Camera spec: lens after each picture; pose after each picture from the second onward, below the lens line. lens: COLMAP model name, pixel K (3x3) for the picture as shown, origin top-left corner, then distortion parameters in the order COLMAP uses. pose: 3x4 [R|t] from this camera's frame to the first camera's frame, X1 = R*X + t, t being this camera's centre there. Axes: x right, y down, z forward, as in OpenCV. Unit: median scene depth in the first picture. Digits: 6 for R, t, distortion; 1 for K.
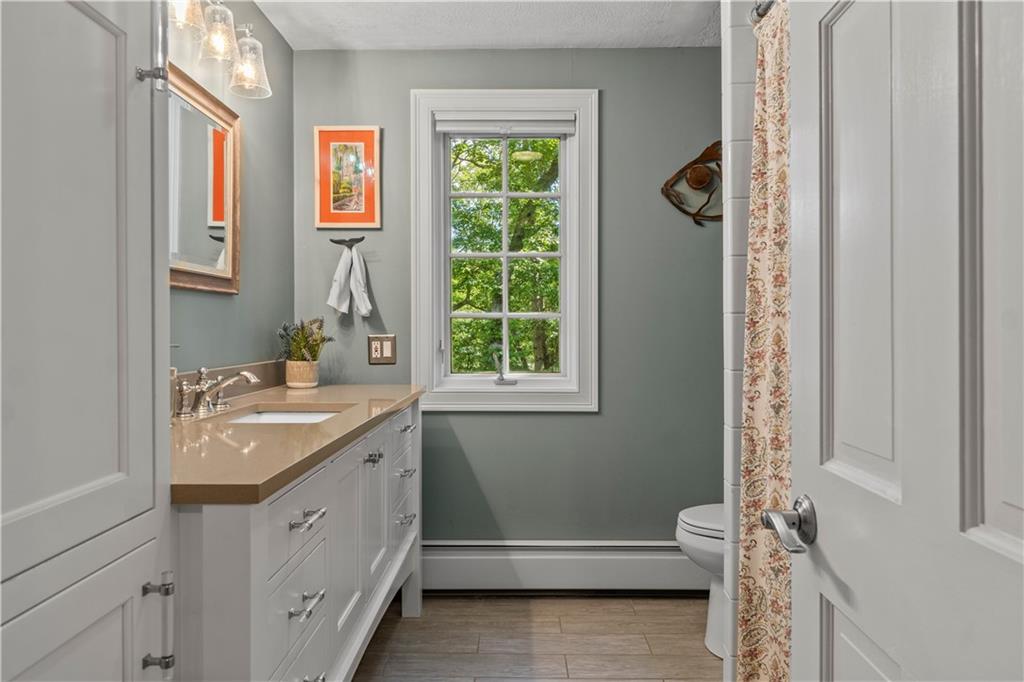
lens RADIAL K [[650.4, 0, 513.3], [0, 650.4, 334.6], [0, 0, 1]] dist [-0.021157, 0.009460]
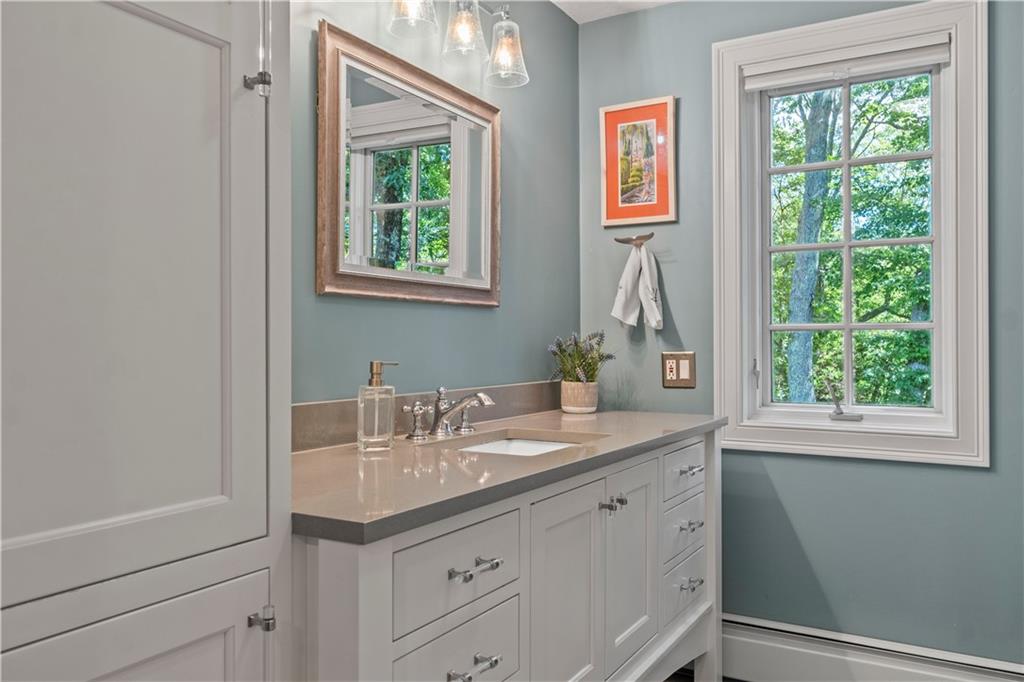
lens RADIAL K [[766.4, 0, 511.8], [0, 766.4, 348.2], [0, 0, 1]] dist [-0.021544, 0.013189]
pose [[0.862401, 0.002790, -0.506218, 0.107756], [-0.003811, 0.999992, -0.000981, -0.002620], [0.506212, 0.002775, 0.862405, 0.070812]]
